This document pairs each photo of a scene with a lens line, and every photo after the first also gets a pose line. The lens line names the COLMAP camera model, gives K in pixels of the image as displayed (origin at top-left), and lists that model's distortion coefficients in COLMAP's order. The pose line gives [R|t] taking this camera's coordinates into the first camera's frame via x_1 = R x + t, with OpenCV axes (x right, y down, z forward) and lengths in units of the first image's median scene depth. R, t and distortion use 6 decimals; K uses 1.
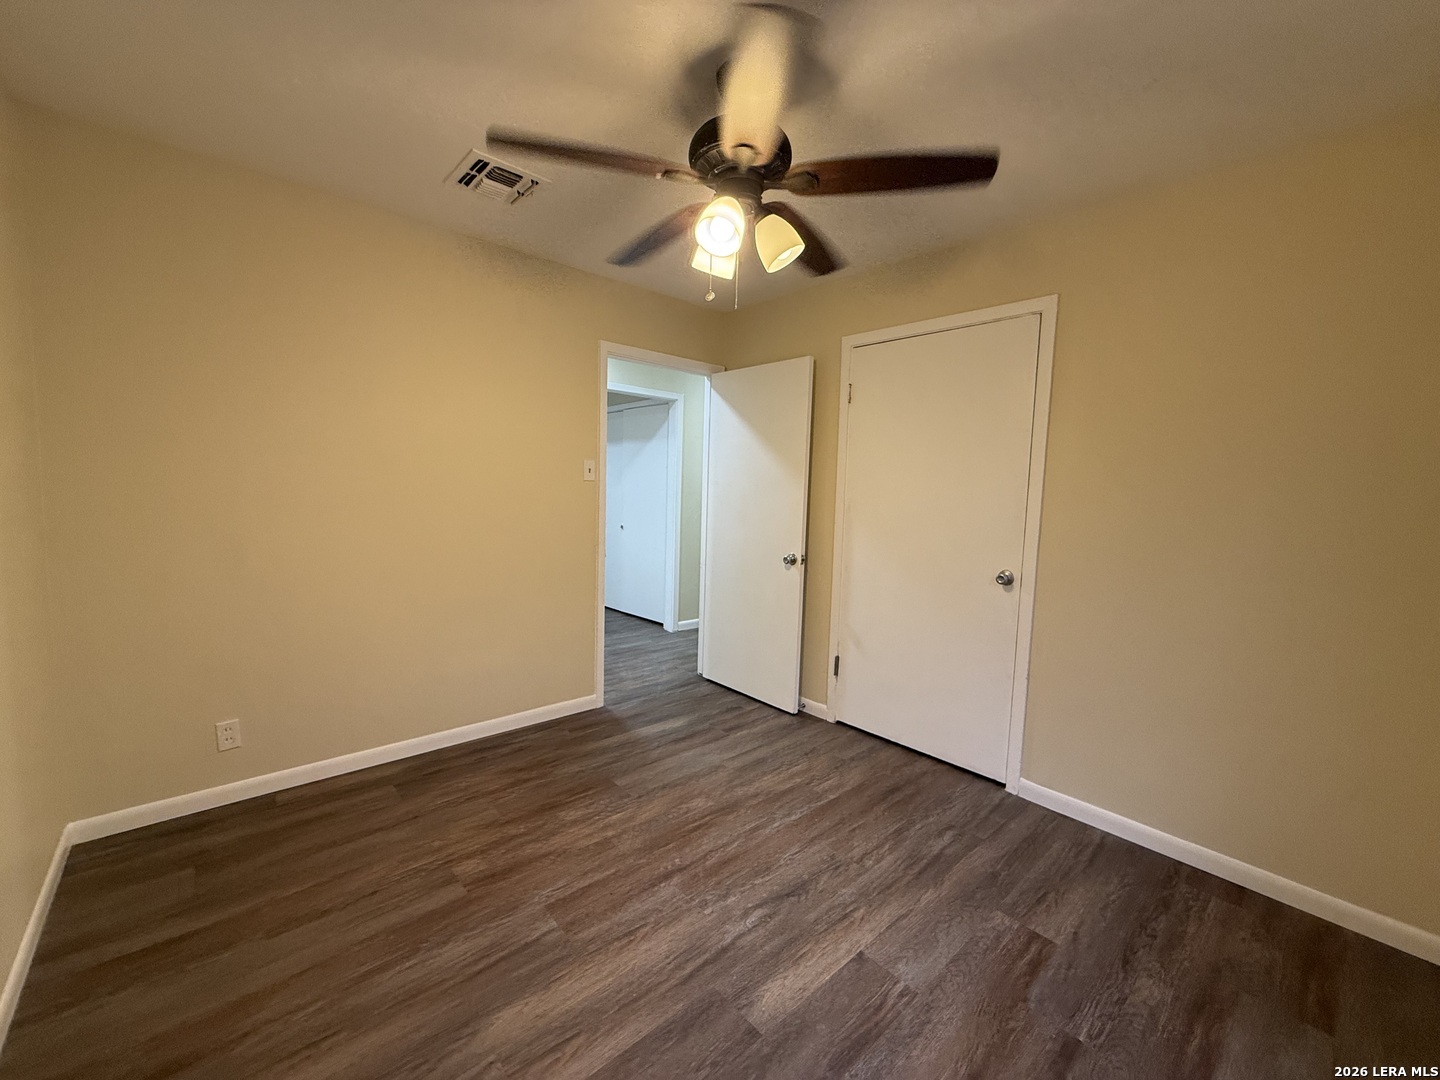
lens RADIAL K [[577.5, 0, 716.7], [0, 577.5, 537.1], [0, 0, 1]] dist [0.000817, 0.000849]
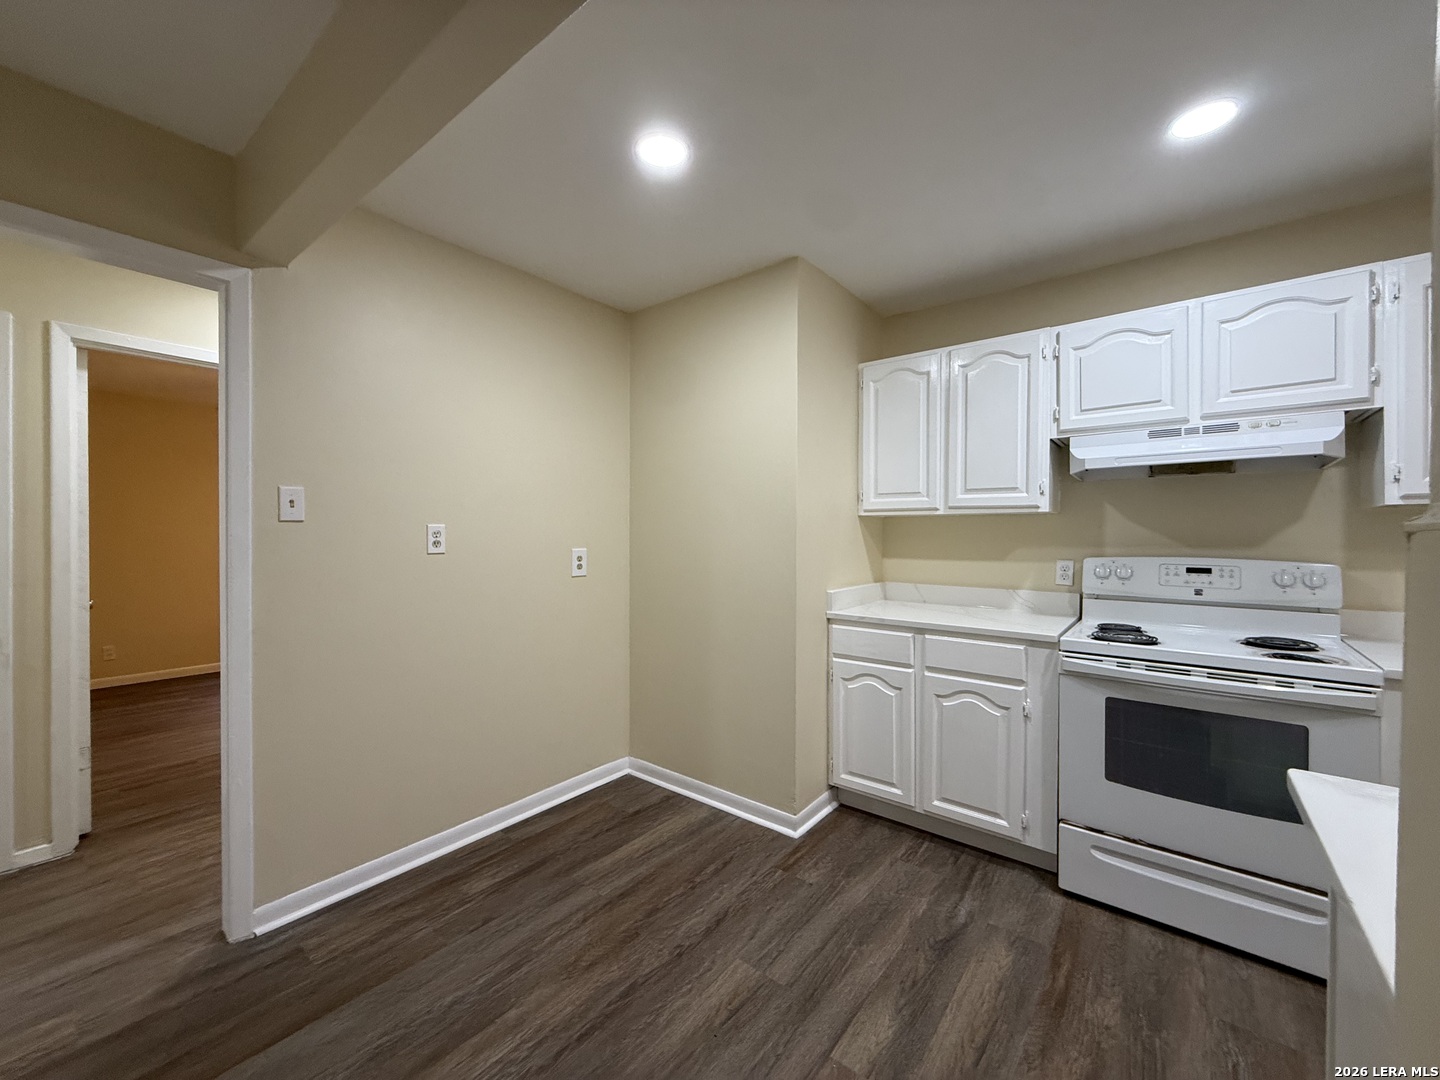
lens RADIAL K [[577.5, 0, 708.3], [0, 577.5, 537.5], [0, 0, 1]] dist [0.000817, 0.000849]
pose [[-0.988636, -0.022597, -0.148621, -1.055249], [-0.037706, 0.994308, 0.099647, -0.284201], [0.145523, 0.104119, -0.983861, 3.074820]]
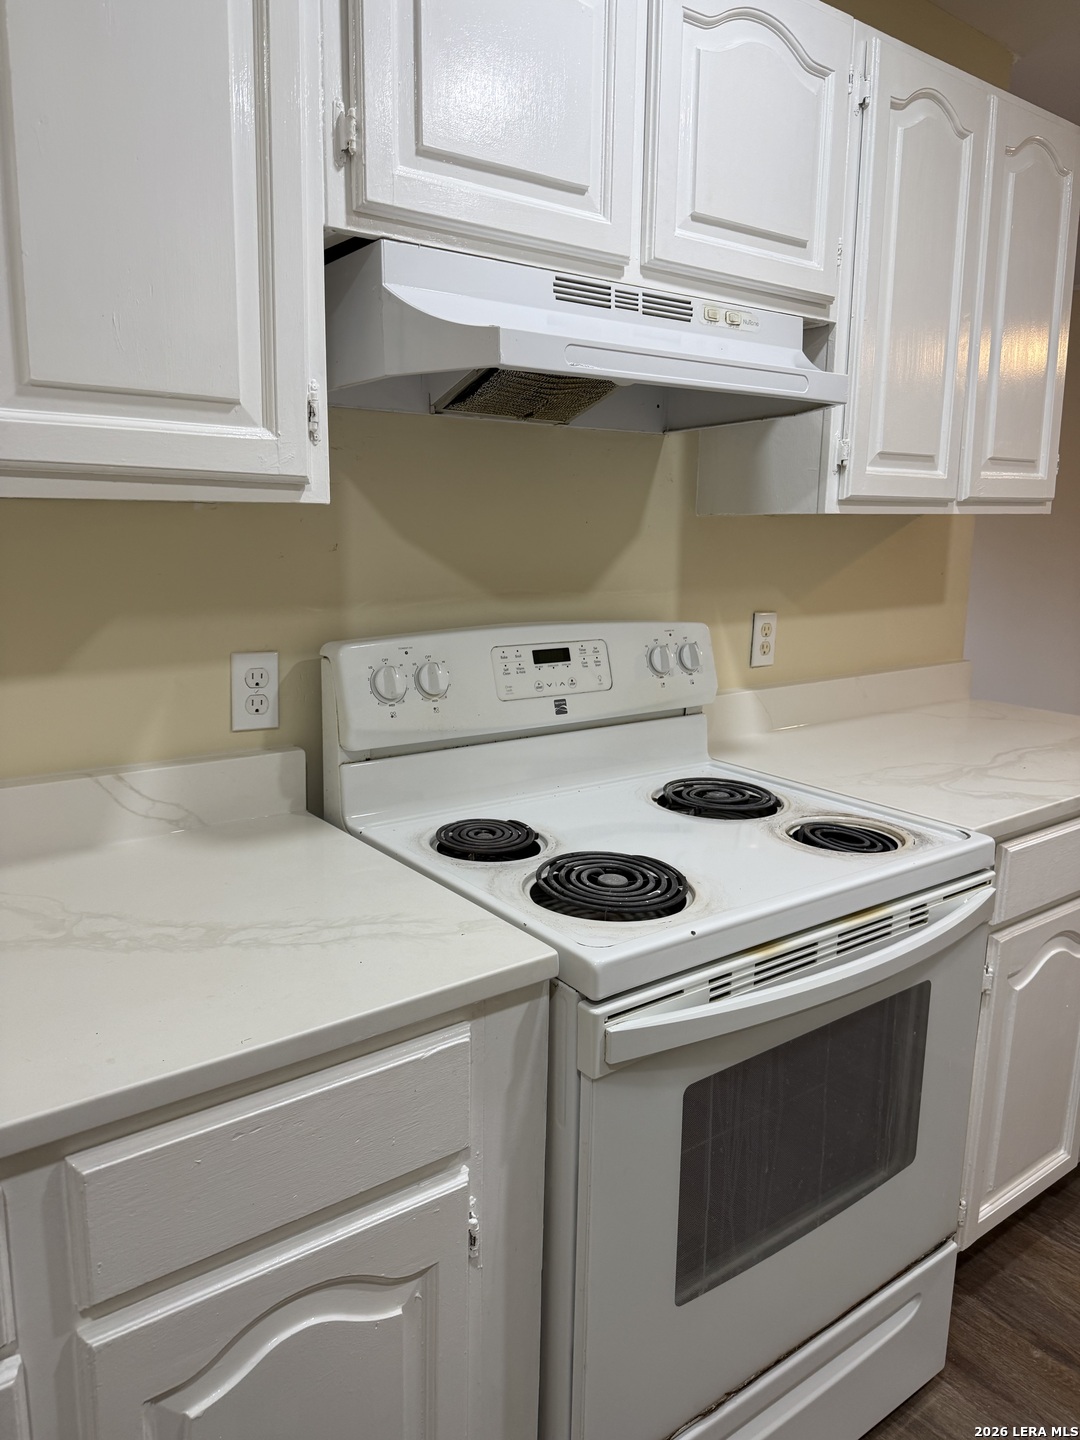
lens RADIAL K [[1004.6, 0, 543.0], [0, 1004.6, 710.4], [0, 0, 1]] dist [0.058641, -0.072377]
pose [[-0.072895, 0.163404, -0.983863, -1.319758], [-0.114963, 0.978535, 0.171037, -0.244239], [0.990692, 0.125576, -0.052544, 2.226504]]
